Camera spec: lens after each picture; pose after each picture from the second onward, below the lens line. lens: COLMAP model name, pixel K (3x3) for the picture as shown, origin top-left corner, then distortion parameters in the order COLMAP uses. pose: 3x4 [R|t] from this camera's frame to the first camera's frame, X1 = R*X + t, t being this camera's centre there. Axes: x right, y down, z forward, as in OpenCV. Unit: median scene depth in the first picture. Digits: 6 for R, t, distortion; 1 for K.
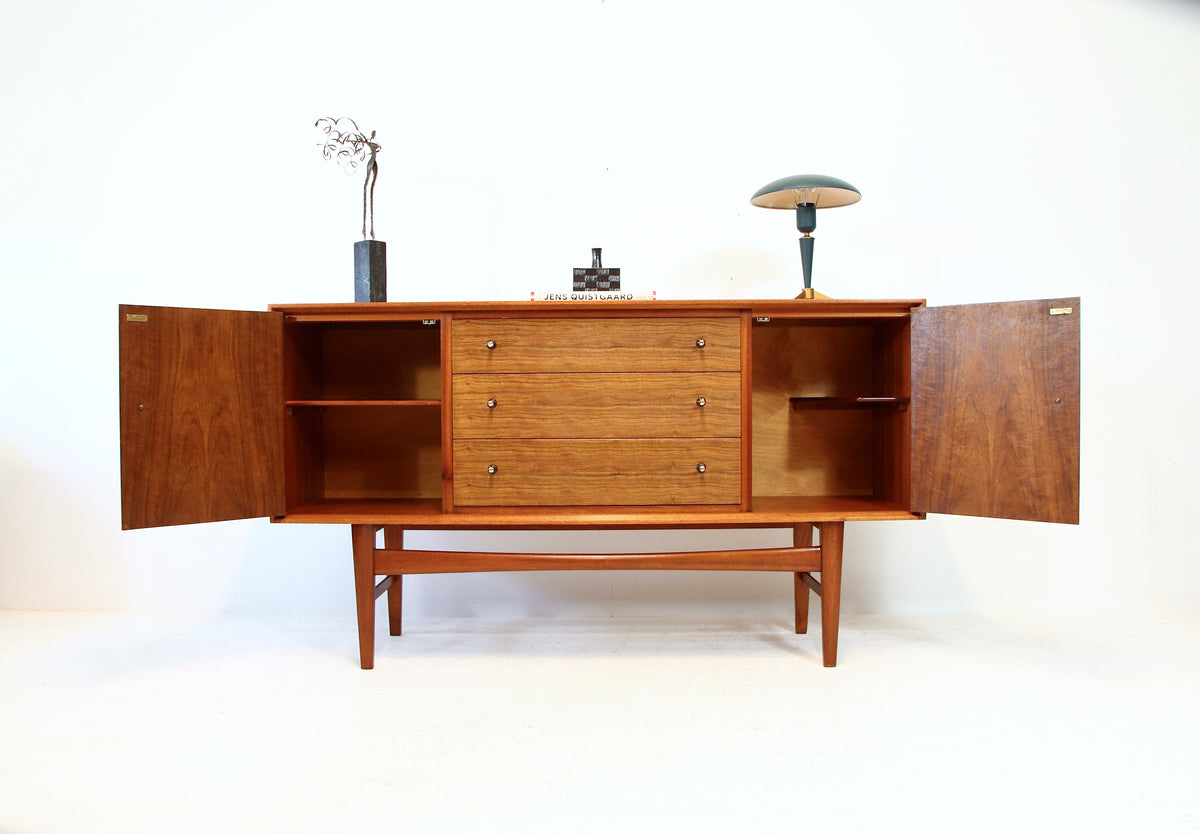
lens RADIAL K [[1025.5, 0, 594.1], [0, 1025.5, 416.0], [0, 0, 1]] dist [-0.153942, -0.000480]
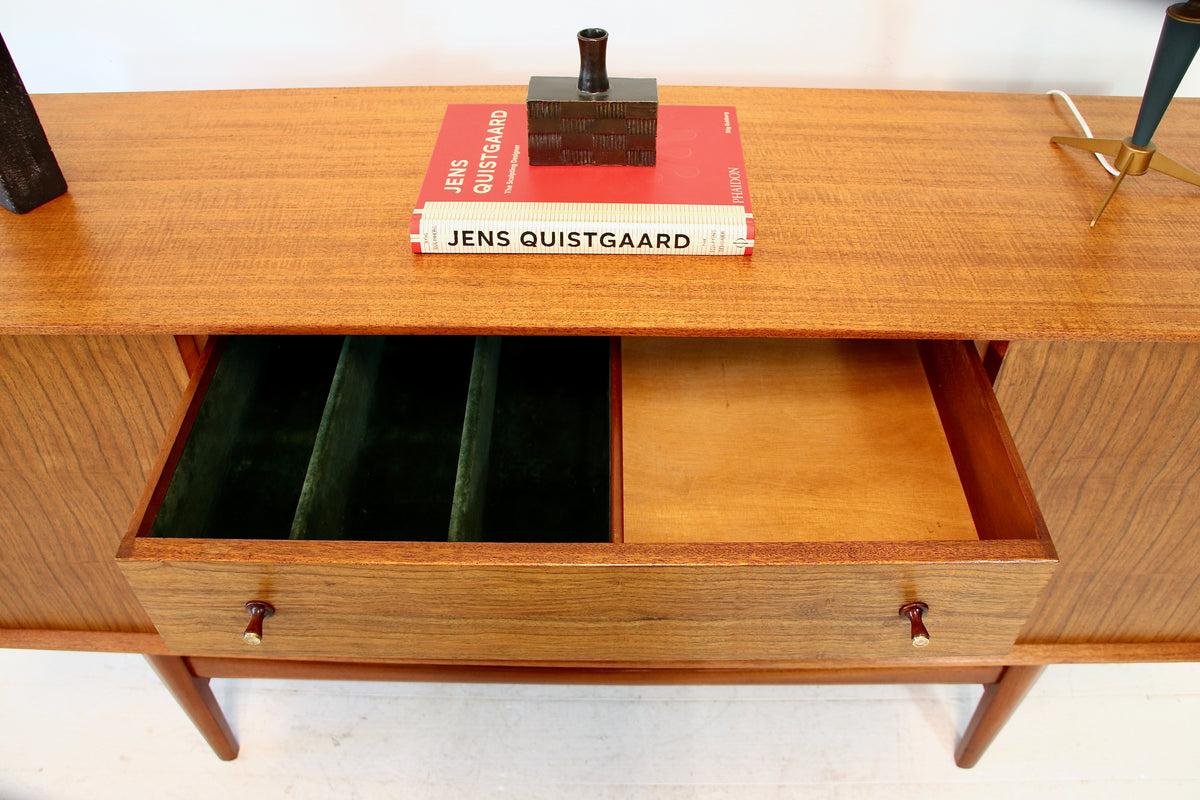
lens RADIAL K [[980.9, 0, 600.0], [0, 980.9, 400.0], [0, 0, 1]] dist [-0.169152, 0.151418]
pose [[0.999995, 0.002743, 0.001508, 0.005498], [-0.003039, 0.735725, 0.677274, -0.317115], [0.000748, -0.677275, 0.735729, 0.722931]]
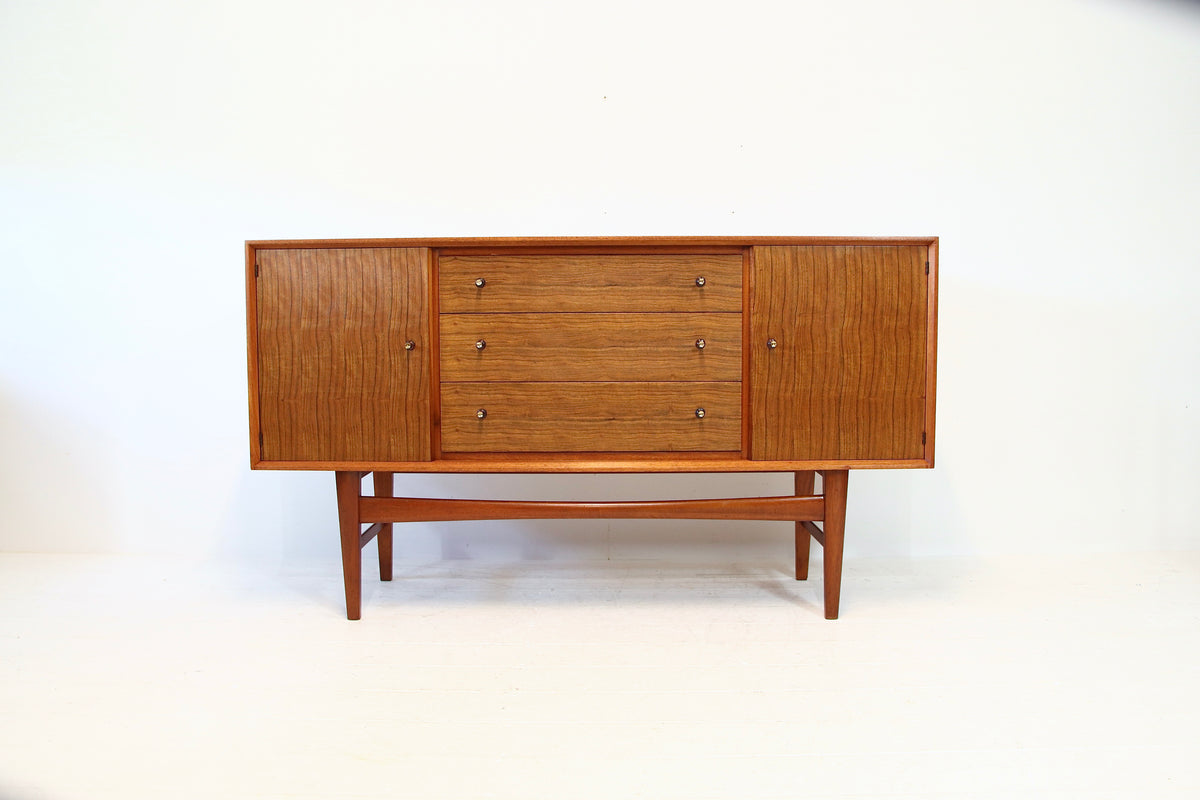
lens RADIAL K [[980.9, 0, 600.0], [0, 980.9, 400.0], [0, 0, 1]] dist [-0.169152, 0.151418]
pose [[0.999996, 0.002594, 0.000570, 0.010662], [-0.002623, 0.998284, 0.058492, -0.014485], [-0.000418, -0.058493, 0.998288, 0.088558]]
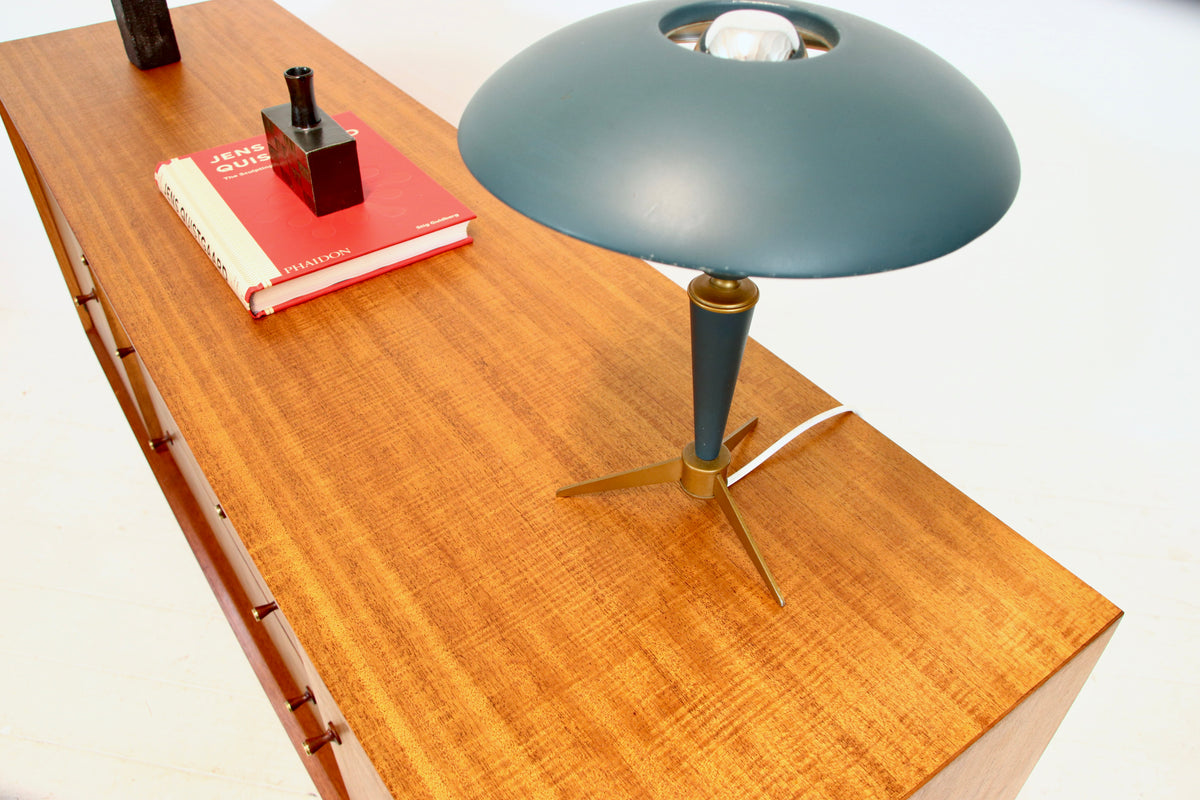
lens RADIAL K [[980.9, 0, 600.0], [0, 980.9, 400.0], [0, 0, 1]] dist [-0.169152, 0.151418]
pose [[0.593509, 0.529828, -0.605829, 0.364822], [-0.023102, 0.763650, 0.645217, -0.320520], [0.804496, -0.368946, 0.465473, 0.951193]]
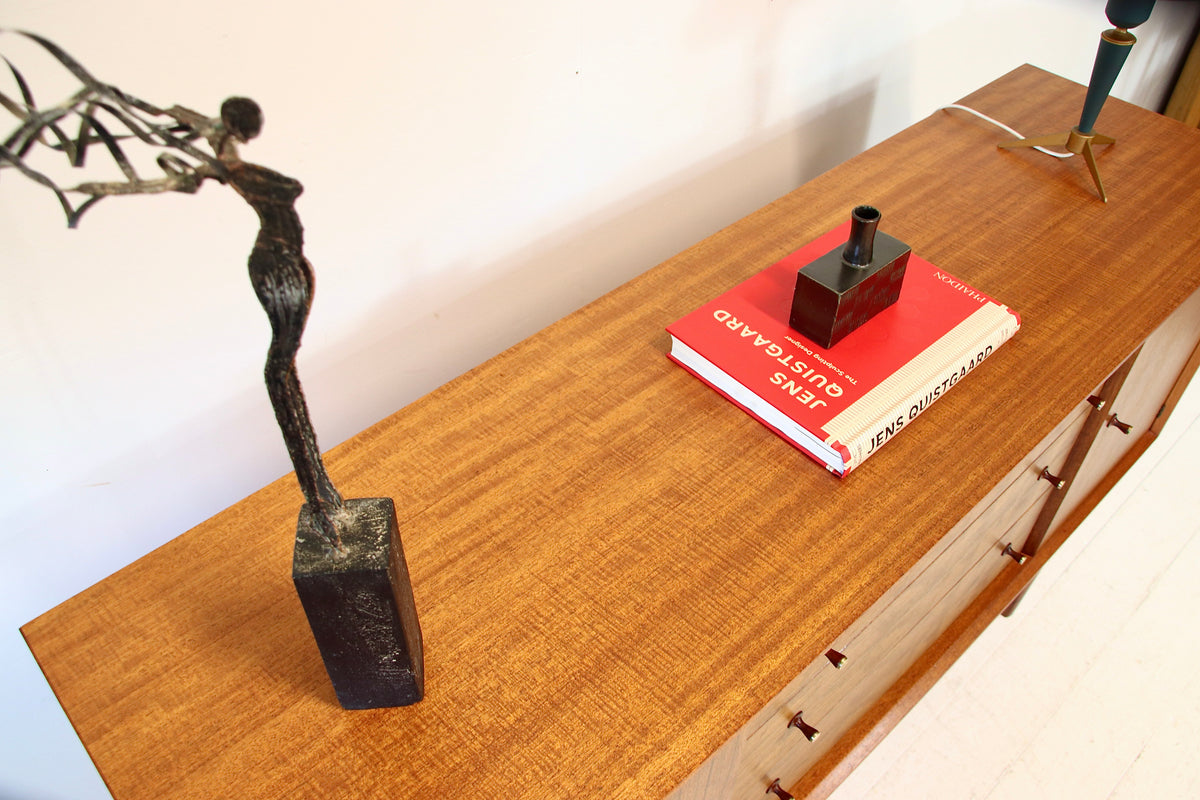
lens RADIAL K [[980.9, 0, 600.0], [0, 980.9, 400.0], [0, 0, 1]] dist [-0.169152, 0.151418]
pose [[0.727332, -0.465457, 0.504319, -0.298428], [-0.005289, 0.731029, 0.682326, -0.380588], [-0.686265, -0.498945, 0.529239, 0.910740]]
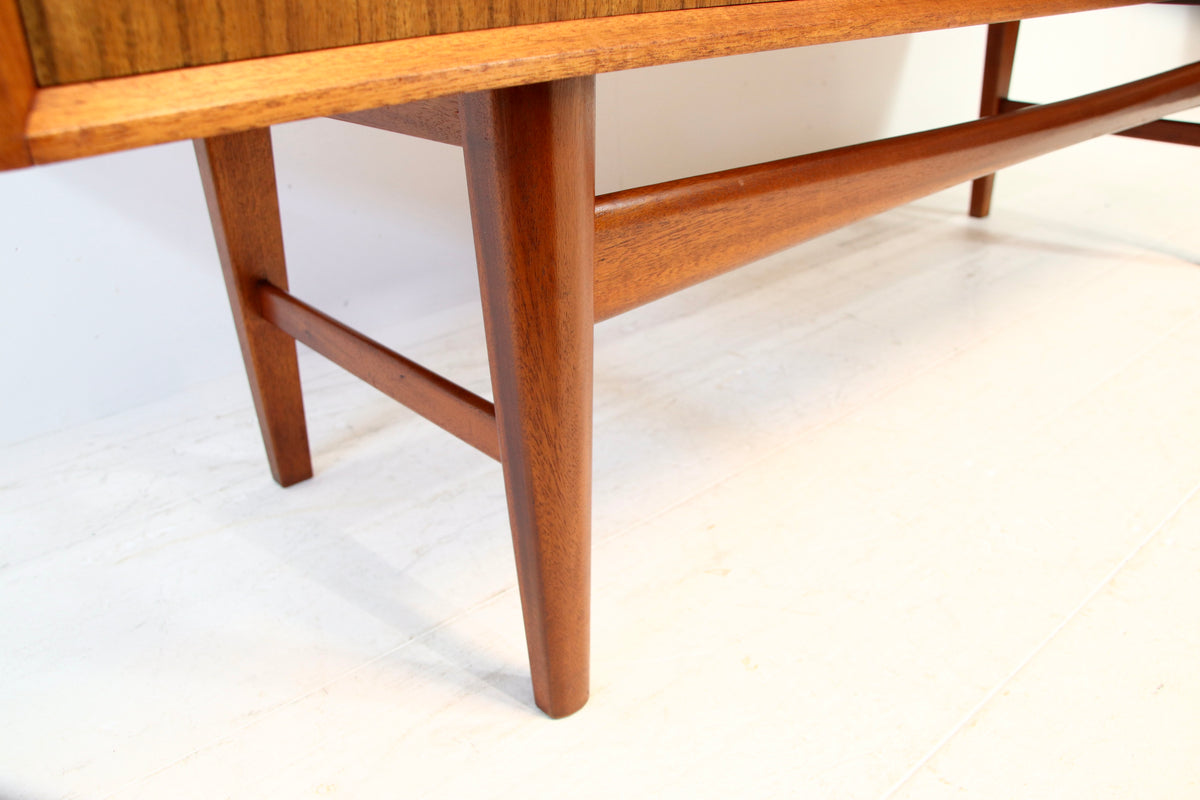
lens RADIAL K [[980.9, 0, 600.0], [0, 980.9, 400.0], [0, 0, 1]] dist [-0.169152, 0.151418]
pose [[0.744490, -0.310256, 0.591165, -0.337665], [0.041112, 0.905087, 0.423234, 0.087183], [-0.666367, -0.290790, 0.686583, 0.866201]]
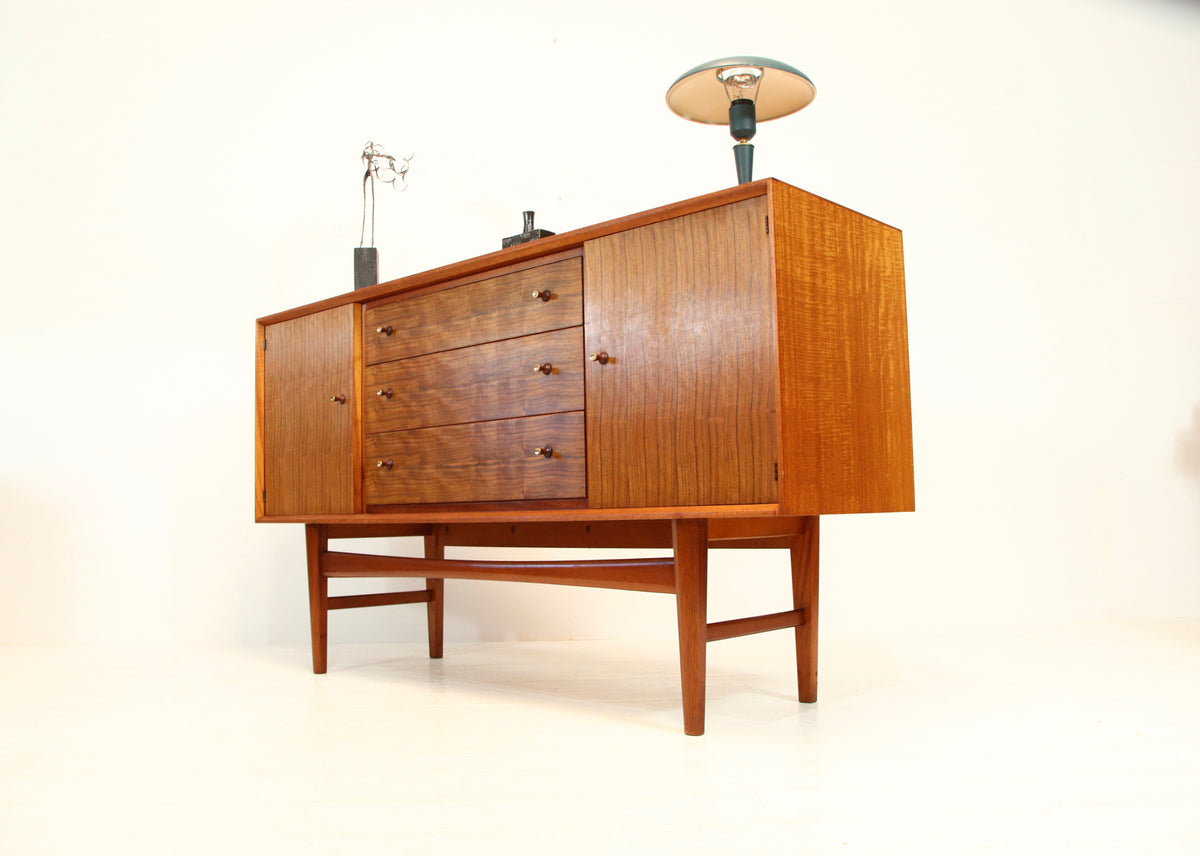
lens RADIAL K [[1064.9, 0, 600.0], [0, 1064.9, 428.0], [0, 0, 1]] dist [-0.145441, 0.002923]
pose [[0.743106, -0.062593, -0.666239, 0.678754], [0.004681, 0.996078, -0.088361, 0.104562], [0.669157, 0.062543, 0.740485, 0.419674]]
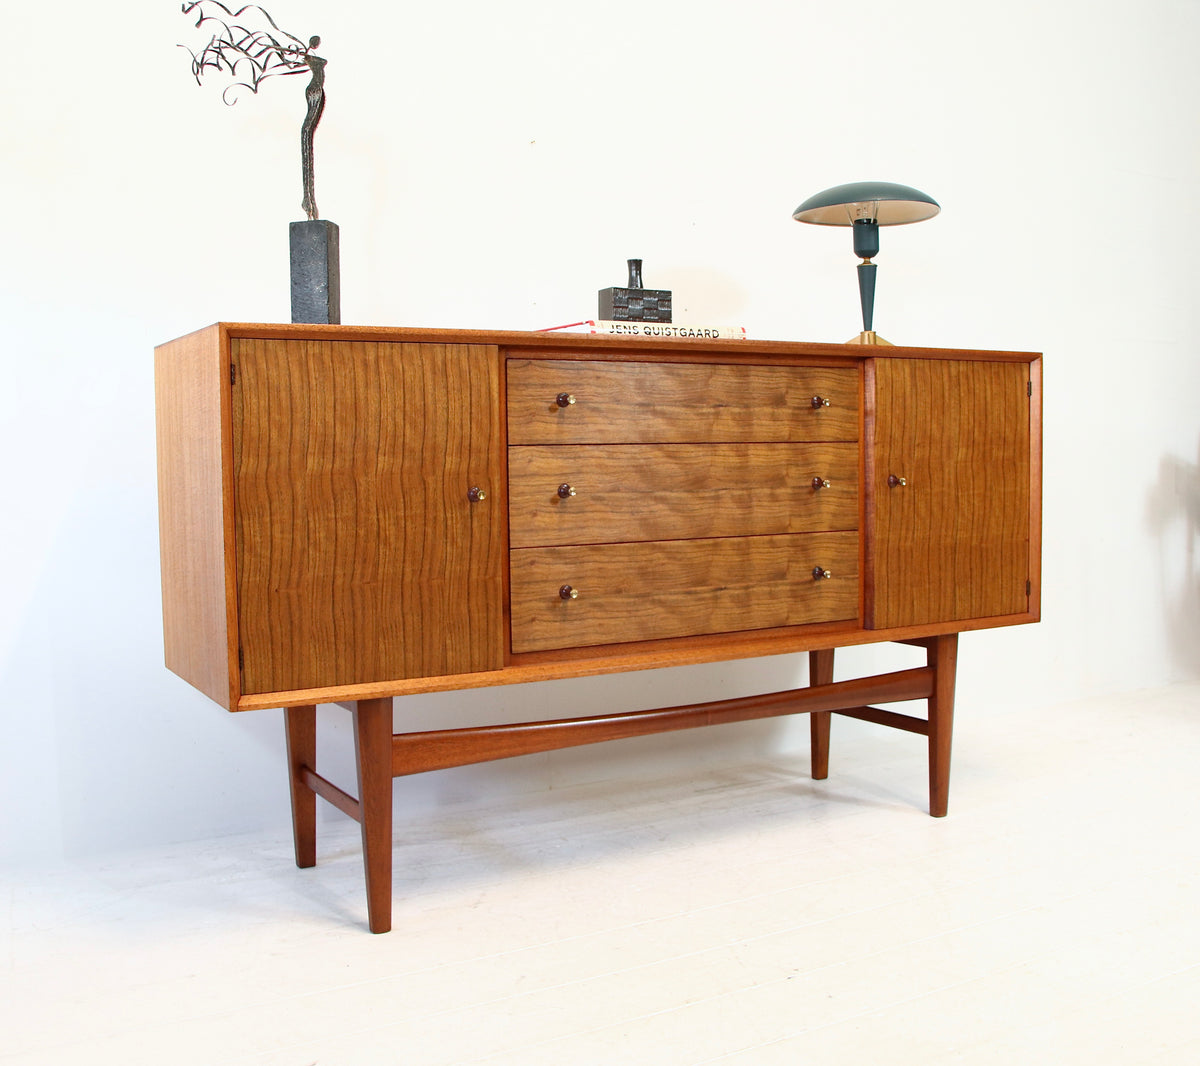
lens RADIAL K [[1319.4, 0, 600.0], [0, 1319.4, 533.0], [0, 0, 1]] dist [-0.167369, 0.141065]
pose [[0.863407, -0.037345, 0.503124, -0.500751], [0.016552, 0.998817, 0.045733, -0.023645], [-0.504237, -0.031158, 0.863003, 0.267919]]
